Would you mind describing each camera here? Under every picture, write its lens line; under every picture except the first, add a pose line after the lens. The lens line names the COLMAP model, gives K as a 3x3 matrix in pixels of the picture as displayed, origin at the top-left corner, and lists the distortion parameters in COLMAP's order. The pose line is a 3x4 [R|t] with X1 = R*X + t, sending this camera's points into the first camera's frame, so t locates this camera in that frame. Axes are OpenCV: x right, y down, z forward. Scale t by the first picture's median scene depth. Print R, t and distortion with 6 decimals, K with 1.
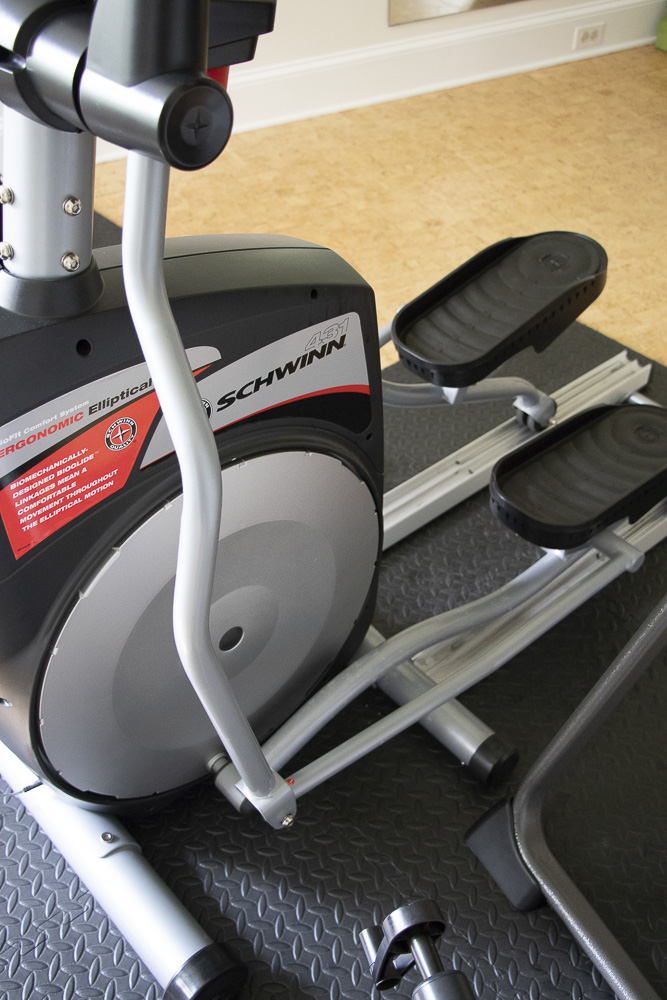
lens RADIAL K [[1101.1, 0, 334.5], [0, 1101.1, 500.8], [0, 0, 1]] dist [-0.033111, 0.000000]
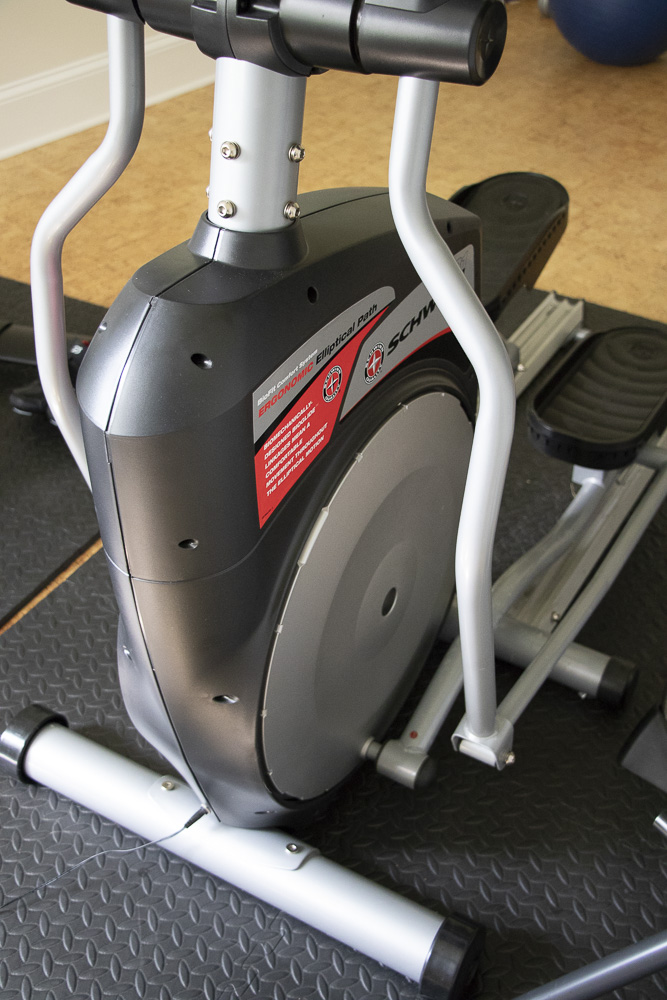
lens RADIAL K [[1276.9, 0, 333.2], [0, 1276.9, 500.7], [0, 0, 1]] dist [-0.000314, 0.000000]
pose [[0.949543, -0.202335, 0.239644, -0.420293], [0.215260, 0.976133, -0.028761, 0.064532], [-0.228105, 0.078896, 0.970435, -0.093837]]
